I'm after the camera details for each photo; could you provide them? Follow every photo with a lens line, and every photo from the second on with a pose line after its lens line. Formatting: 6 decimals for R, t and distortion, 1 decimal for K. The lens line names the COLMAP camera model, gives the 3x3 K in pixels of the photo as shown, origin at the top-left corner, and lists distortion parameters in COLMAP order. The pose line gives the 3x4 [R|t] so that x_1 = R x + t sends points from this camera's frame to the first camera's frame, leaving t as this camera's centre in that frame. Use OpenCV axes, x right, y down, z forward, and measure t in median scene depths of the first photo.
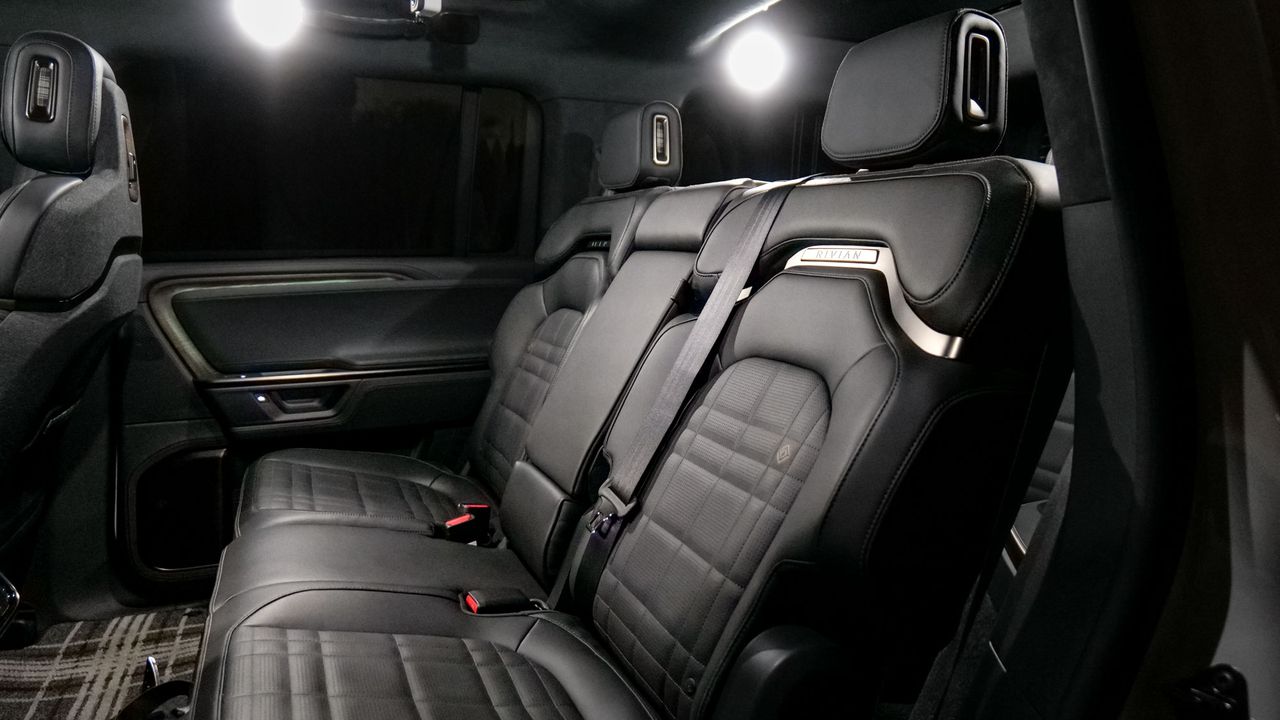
lens RADIAL K [[855.2, 0, 640.7], [0, 855.2, 342.7], [0, 0, 1]] dist [0.004628, 0.005115]
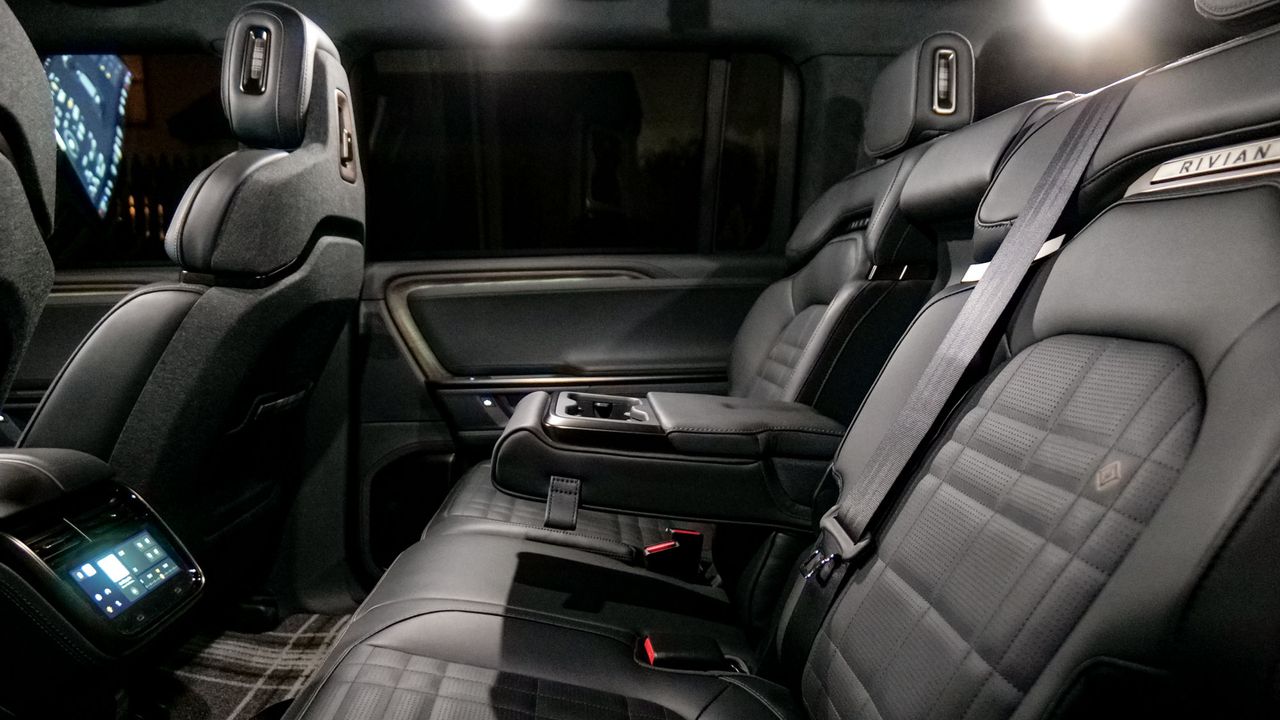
lens RADIAL K [[860.9, 0, 639.0], [0, 860.9, 403.6], [0, 0, 1]] dist [-0.008833, 0.000105]
pose [[0.943868, 0.035647, -0.328394, 0.038705], [-0.027752, 0.999203, 0.028697, 0.052191], [0.329155, -0.017972, 0.944105, 0.240345]]
